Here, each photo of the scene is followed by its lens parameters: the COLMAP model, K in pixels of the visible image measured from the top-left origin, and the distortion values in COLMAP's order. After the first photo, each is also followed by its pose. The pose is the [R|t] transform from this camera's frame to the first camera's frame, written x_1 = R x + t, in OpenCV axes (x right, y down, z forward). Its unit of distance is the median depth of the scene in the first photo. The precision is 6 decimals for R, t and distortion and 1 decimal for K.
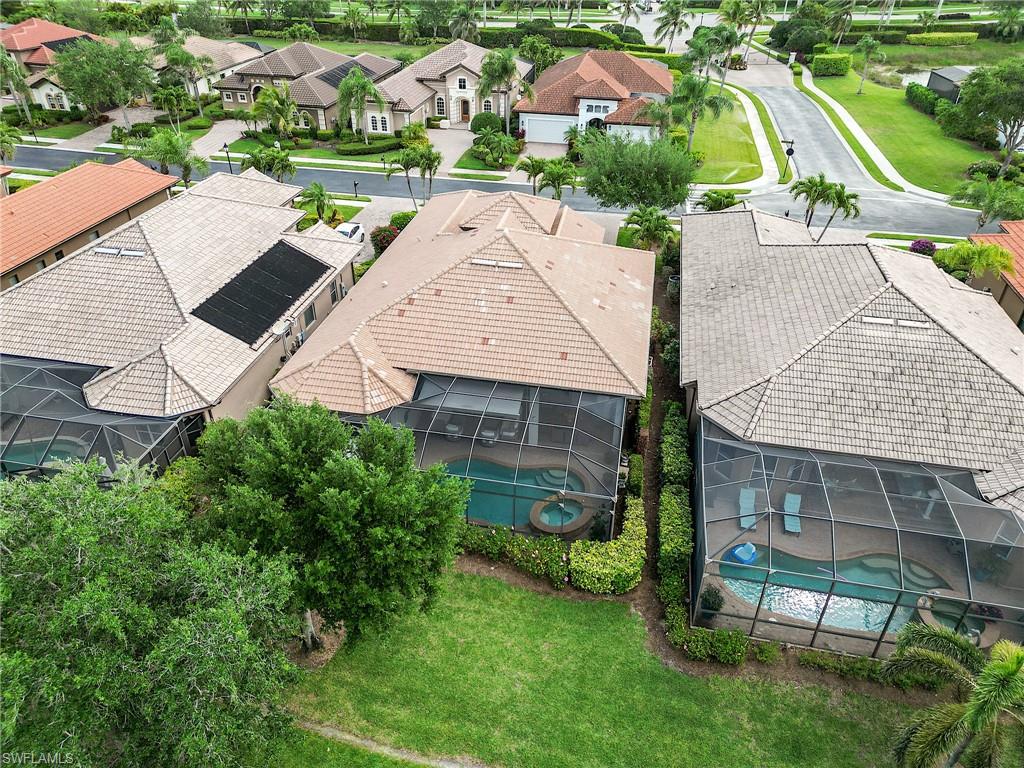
lens RADIAL K [[727.9, 0, 512.0], [0, 727.9, 384.0], [0, 0, 1]] dist [0.074397, 0.001928]
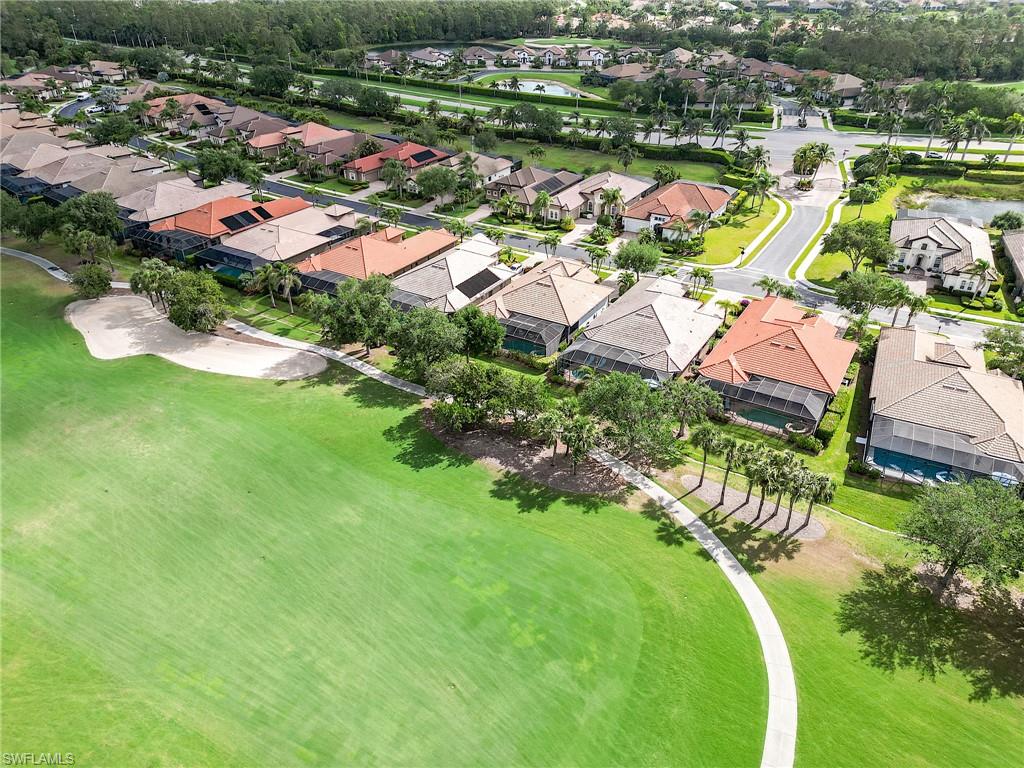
lens RADIAL K [[727.9, 0, 512.0], [0, 727.9, 384.0], [0, 0, 1]] dist [0.074397, 0.001928]
pose [[0.940272, 0.166608, -0.296867, 0.398800], [-0.178370, 0.983881, -0.012778, 0.154109], [0.289953, 0.064967, 0.954833, -0.951827]]
